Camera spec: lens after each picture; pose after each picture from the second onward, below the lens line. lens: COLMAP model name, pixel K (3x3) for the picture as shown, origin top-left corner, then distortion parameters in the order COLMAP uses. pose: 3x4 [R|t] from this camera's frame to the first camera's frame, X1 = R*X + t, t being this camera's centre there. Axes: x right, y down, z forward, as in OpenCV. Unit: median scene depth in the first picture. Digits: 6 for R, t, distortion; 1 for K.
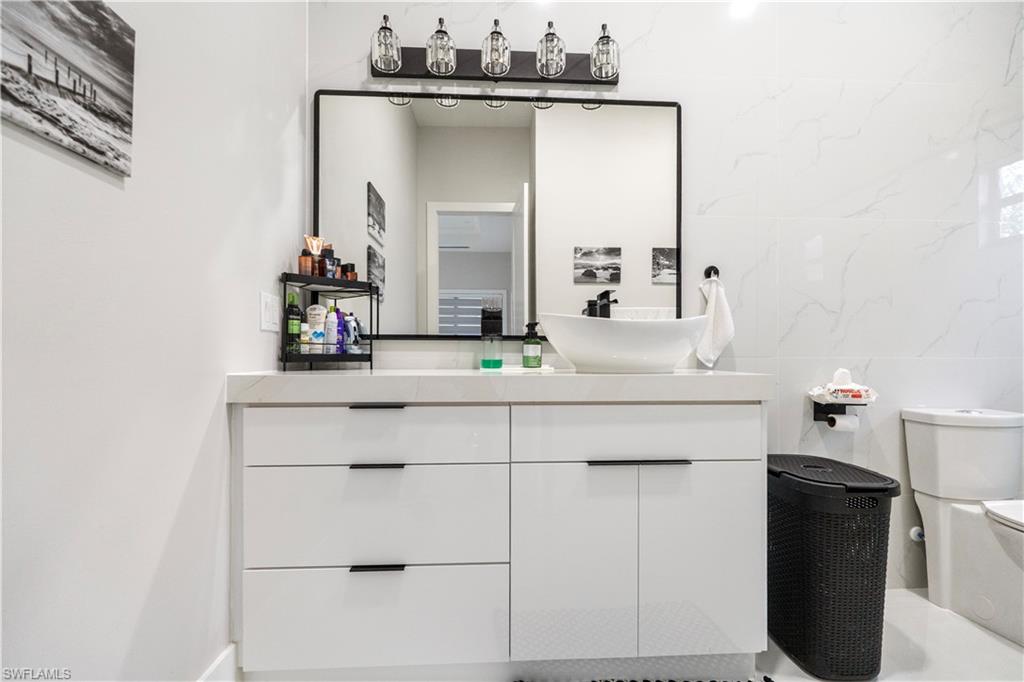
lens RADIAL K [[468.8, 0, 512.3], [0, 468.8, 352.5], [0, 0, 1]] dist [-0.000241, -0.000617]
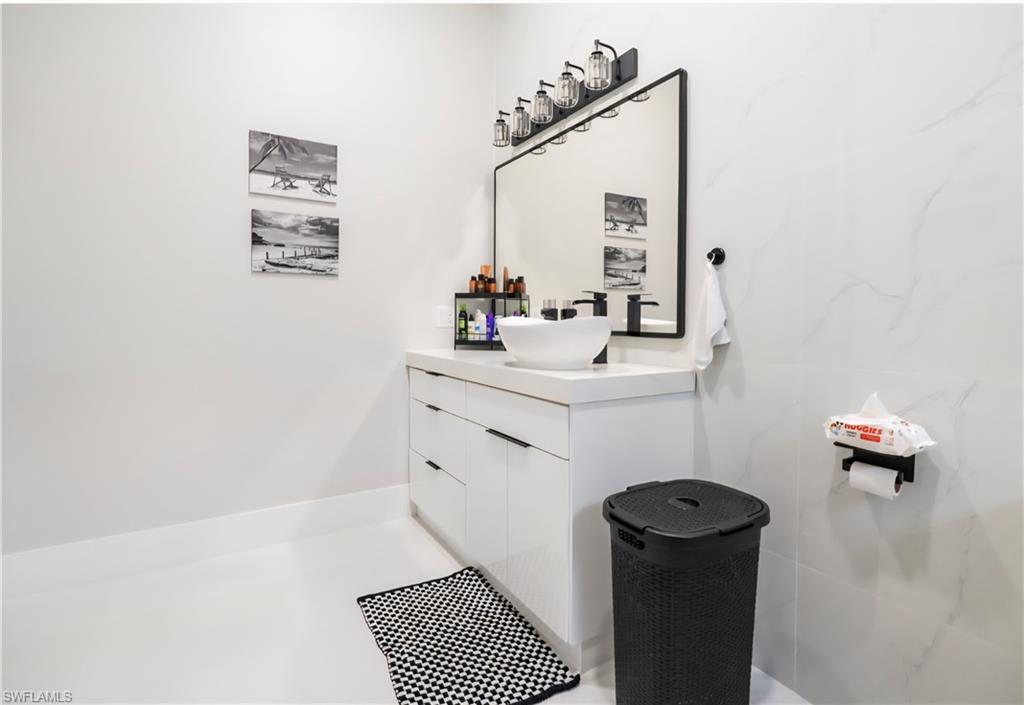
lens RADIAL K [[496.3, 0, 512.0], [0, 496.3, 334.1], [0, 0, 1]] dist [0.001060, 0.000125]
pose [[0.467699, 0.023415, -0.883578, 1.202607], [0.002611, 0.999608, 0.027872, -0.068301], [0.883884, -0.015342, 0.467454, 0.316414]]
